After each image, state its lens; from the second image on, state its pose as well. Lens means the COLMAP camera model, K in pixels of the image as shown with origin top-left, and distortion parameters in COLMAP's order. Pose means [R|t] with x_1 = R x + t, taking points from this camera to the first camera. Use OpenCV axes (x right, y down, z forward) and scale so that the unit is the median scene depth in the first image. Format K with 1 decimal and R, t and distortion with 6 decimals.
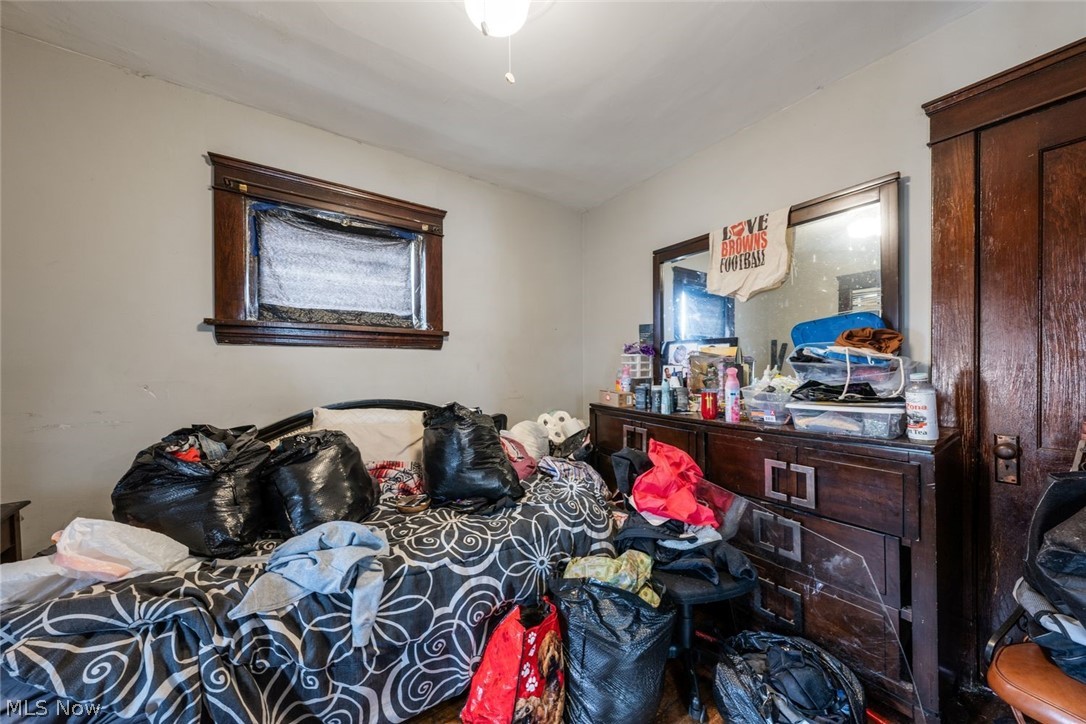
lens RADIAL K [[367.2, 0, 543.5], [0, 367.2, 368.2], [0, 0, 1]] dist [-0.002074, 0.000059]
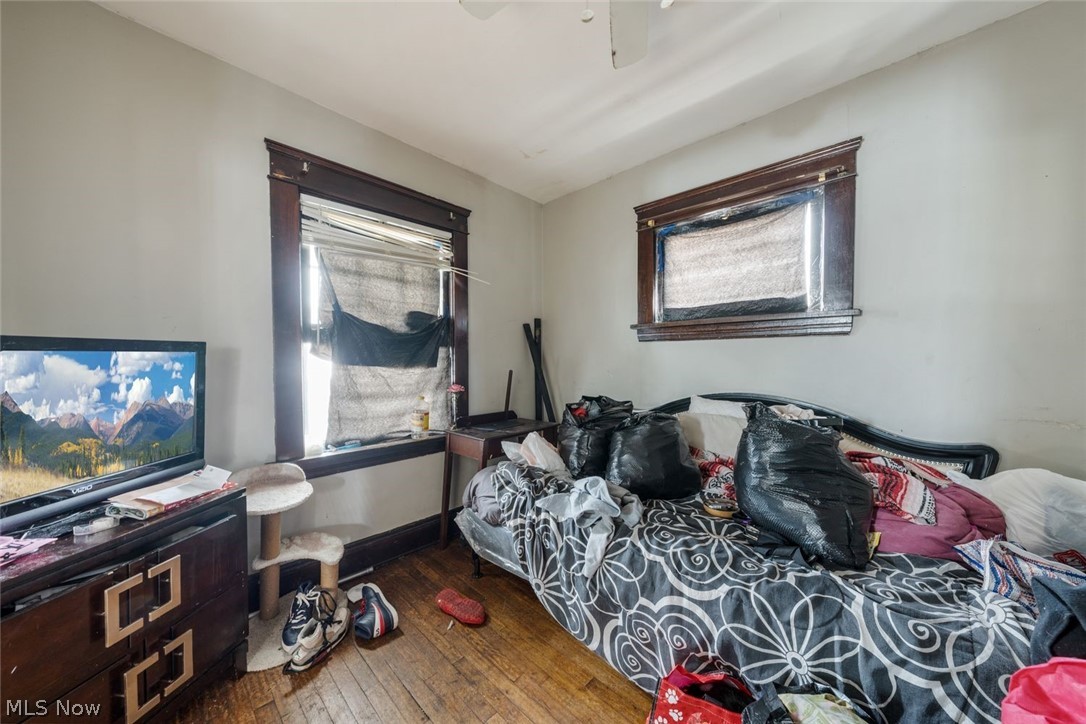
lens RADIAL K [[375.1, 0, 542.3], [0, 375.1, 369.0], [0, 0, 1]] dist [0.000346, 0.000043]
pose [[0.196228, 0.029884, -0.980103, 0.585987], [-0.007839, 0.999551, 0.028907, -0.001769], [0.980527, 0.002011, 0.196374, 0.469308]]
